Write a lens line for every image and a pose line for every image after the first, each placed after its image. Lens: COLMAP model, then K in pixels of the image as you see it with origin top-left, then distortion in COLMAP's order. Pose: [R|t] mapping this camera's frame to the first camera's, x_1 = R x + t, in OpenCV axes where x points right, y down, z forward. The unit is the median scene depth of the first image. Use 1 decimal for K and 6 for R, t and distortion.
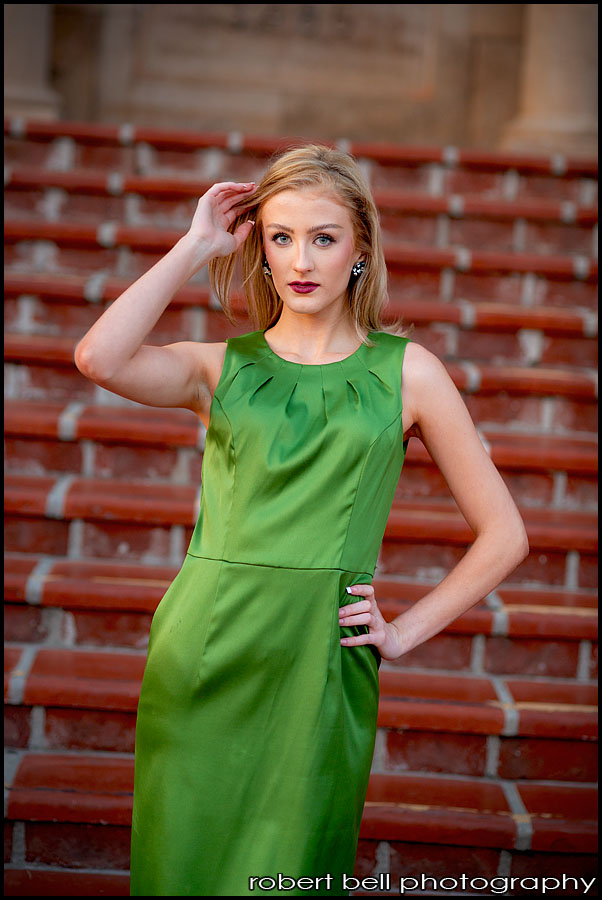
lens RADIAL K [[2079.7, 0, 412.8], [0, 2079.7, 450.8], [0, 0, 1]] dist [-0.010496, 0.186956]
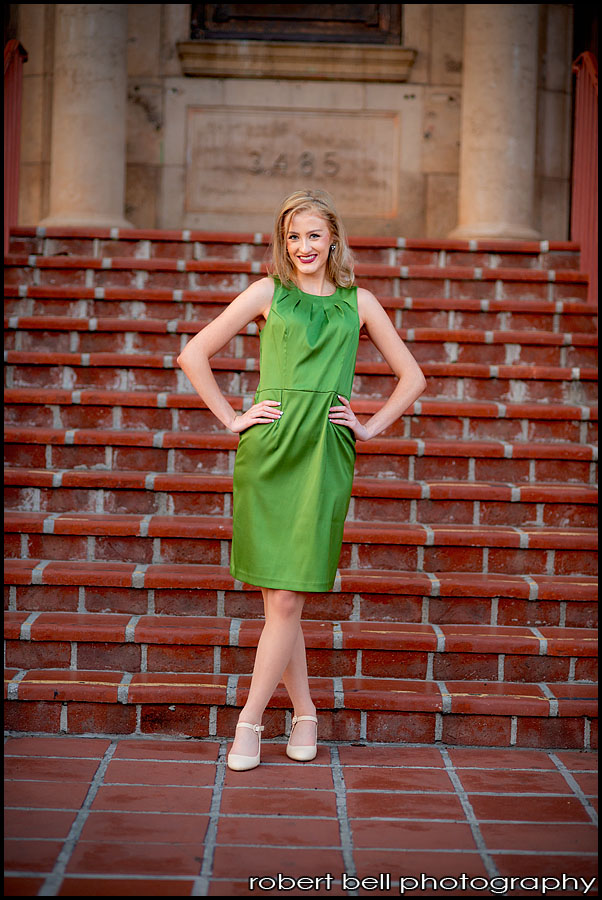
lens RADIAL K [[2154.9, 0, 301.0], [0, 2154.9, 450.0], [0, 0, 1]] dist [0.009348, 0.079442]
pose [[0.998171, -0.024649, -0.055194, 0.035597], [0.019464, 0.995514, -0.092596, 0.194767], [0.057229, 0.091352, 0.994173, -0.696651]]
